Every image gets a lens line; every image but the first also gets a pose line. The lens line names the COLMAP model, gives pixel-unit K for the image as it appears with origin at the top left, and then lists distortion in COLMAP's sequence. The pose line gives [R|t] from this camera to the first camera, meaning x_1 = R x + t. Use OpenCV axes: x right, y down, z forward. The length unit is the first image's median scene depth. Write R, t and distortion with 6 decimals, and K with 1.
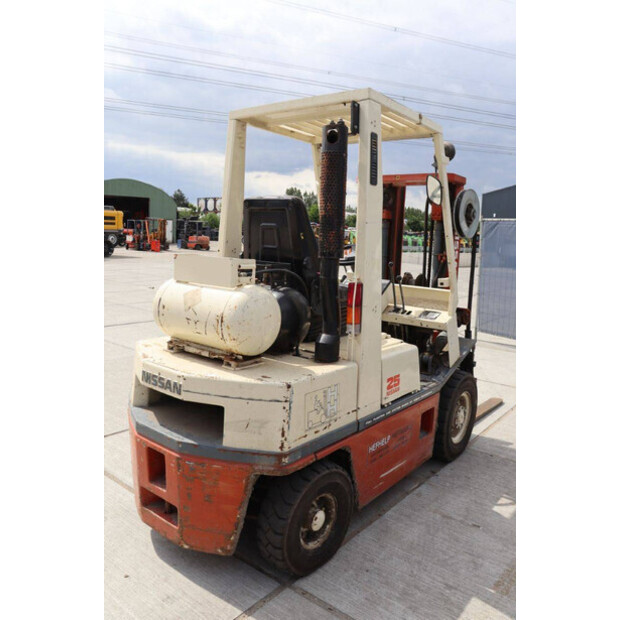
lens RADIAL K [[504.5, 0, 310.0], [0, 504.5, 310.0], [0, 0, 1]] dist [-0.162256, 0.128024]
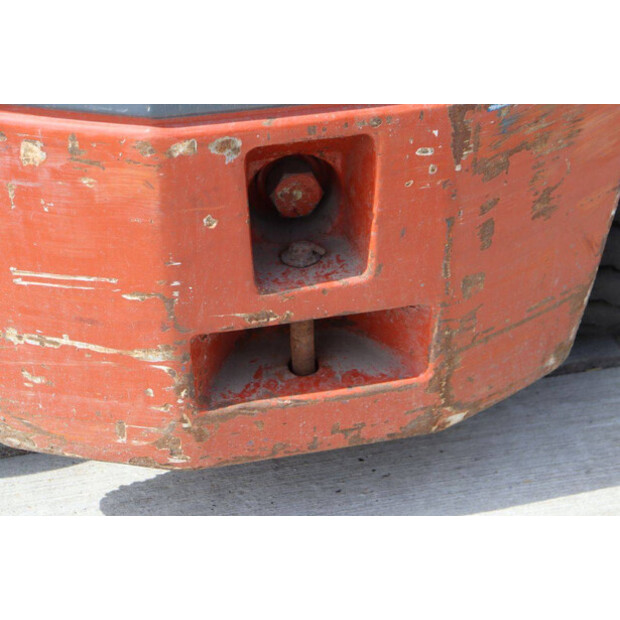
lens RADIAL K [[1429.7, 0, 310.0], [0, 1429.7, 310.0], [0, 0, 1]] dist [0.352555, 0.432650]
pose [[0.632424, -0.471913, 0.614278, -0.787247], [0.152112, 0.853221, 0.498874, 0.016652], [-0.759541, -0.222061, 0.611381, 0.585312]]
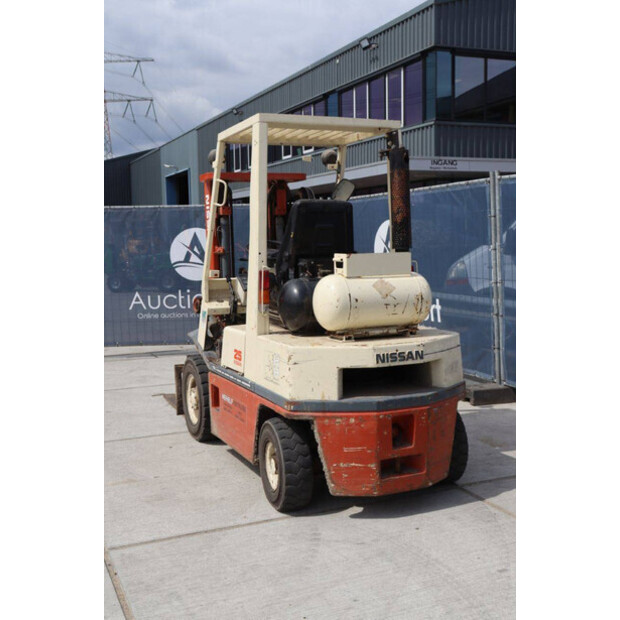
lens RADIAL K [[742.9, 0, 310.0], [0, 742.9, 310.0], [0, 0, 1]] dist [0.002466, 0.012884]
pose [[0.473846, -0.137987, 0.869730, -2.005997], [0.164467, 0.984136, 0.066533, -0.126416], [-0.865113, 0.111515, 0.489023, 0.293928]]
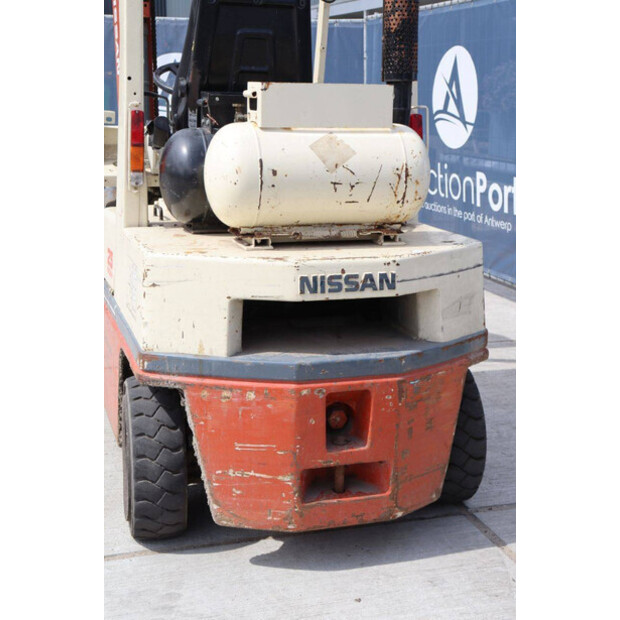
lens RADIAL K [[968.4, 0, 310.0], [0, 968.4, 310.0], [0, 0, 1]] dist [0.104641, 0.055746]
pose [[0.564536, -0.219200, 0.795770, -1.367125], [0.125900, 0.975679, 0.179441, -0.054553], [-0.815750, -0.001114, 0.578403, 0.315112]]
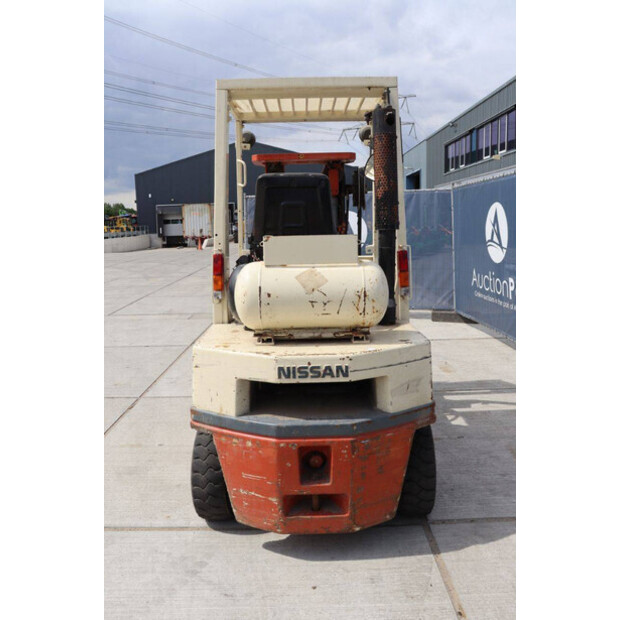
lens RADIAL K [[524.6, 0, 310.0], [0, 524.6, 310.0], [0, 0, 1]] dist [-0.171436, 0.167223]
pose [[0.778119, -0.161131, 0.607098, -0.898934], [0.143975, 0.986557, 0.077311, -0.046828], [-0.611394, 0.027249, 0.790857, 0.227881]]
